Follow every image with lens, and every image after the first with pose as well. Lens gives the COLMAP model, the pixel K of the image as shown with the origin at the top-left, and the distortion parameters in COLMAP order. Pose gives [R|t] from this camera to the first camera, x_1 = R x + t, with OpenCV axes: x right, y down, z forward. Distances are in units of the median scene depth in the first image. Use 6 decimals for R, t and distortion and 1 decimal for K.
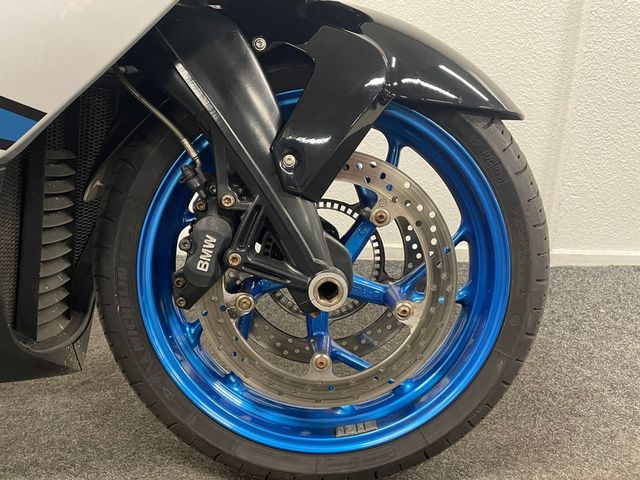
lens RADIAL K [[482.9, 0, 322.4], [0, 482.9, 232.8], [0, 0, 1]] dist [0.094556, -0.119772]
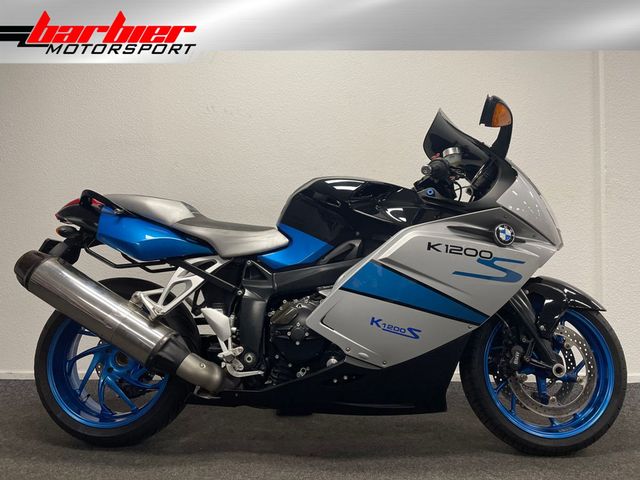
lens RADIAL K [[482.9, 0, 322.4], [0, 482.9, 232.8], [0, 0, 1]] dist [0.094556, -0.119772]
pose [[0.999838, -0.017669, 0.003439, -1.365563], [0.017858, 0.949706, -0.312632, 0.221019], [0.002258, 0.312643, 0.949868, -2.055012]]
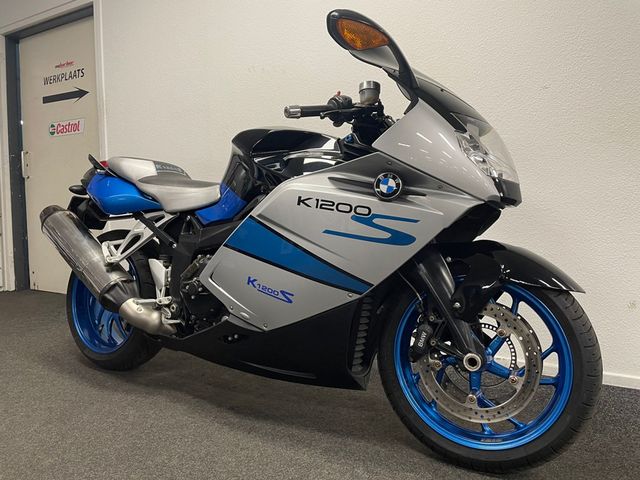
lens RADIAL K [[482.9, 0, 322.4], [0, 482.9, 232.8], [0, 0, 1]] dist [0.094556, -0.119772]
pose [[0.883620, 0.009634, -0.468105, 0.438673], [-0.122135, 0.969915, -0.210588, 0.093335], [0.451994, 0.243251, 0.858213, -1.402845]]
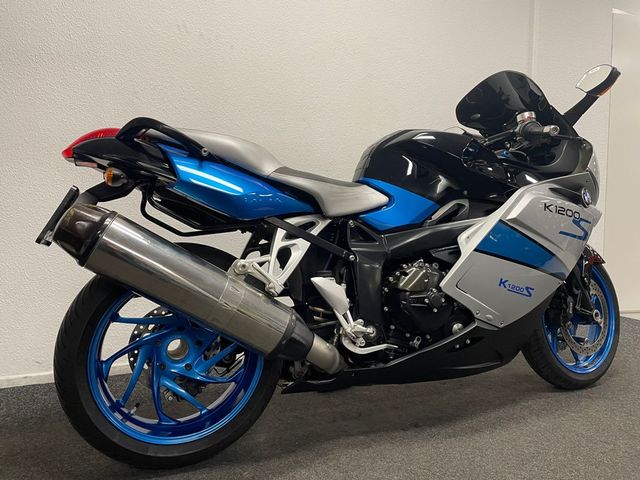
lens RADIAL K [[482.9, 0, 322.4], [0, 482.9, 232.8], [0, 0, 1]] dist [0.094556, -0.119772]
pose [[0.887787, -0.025120, 0.459569, -3.166731], [0.134094, 0.969309, -0.206057, 0.006271], [-0.440288, 0.244561, 0.863908, -1.278641]]
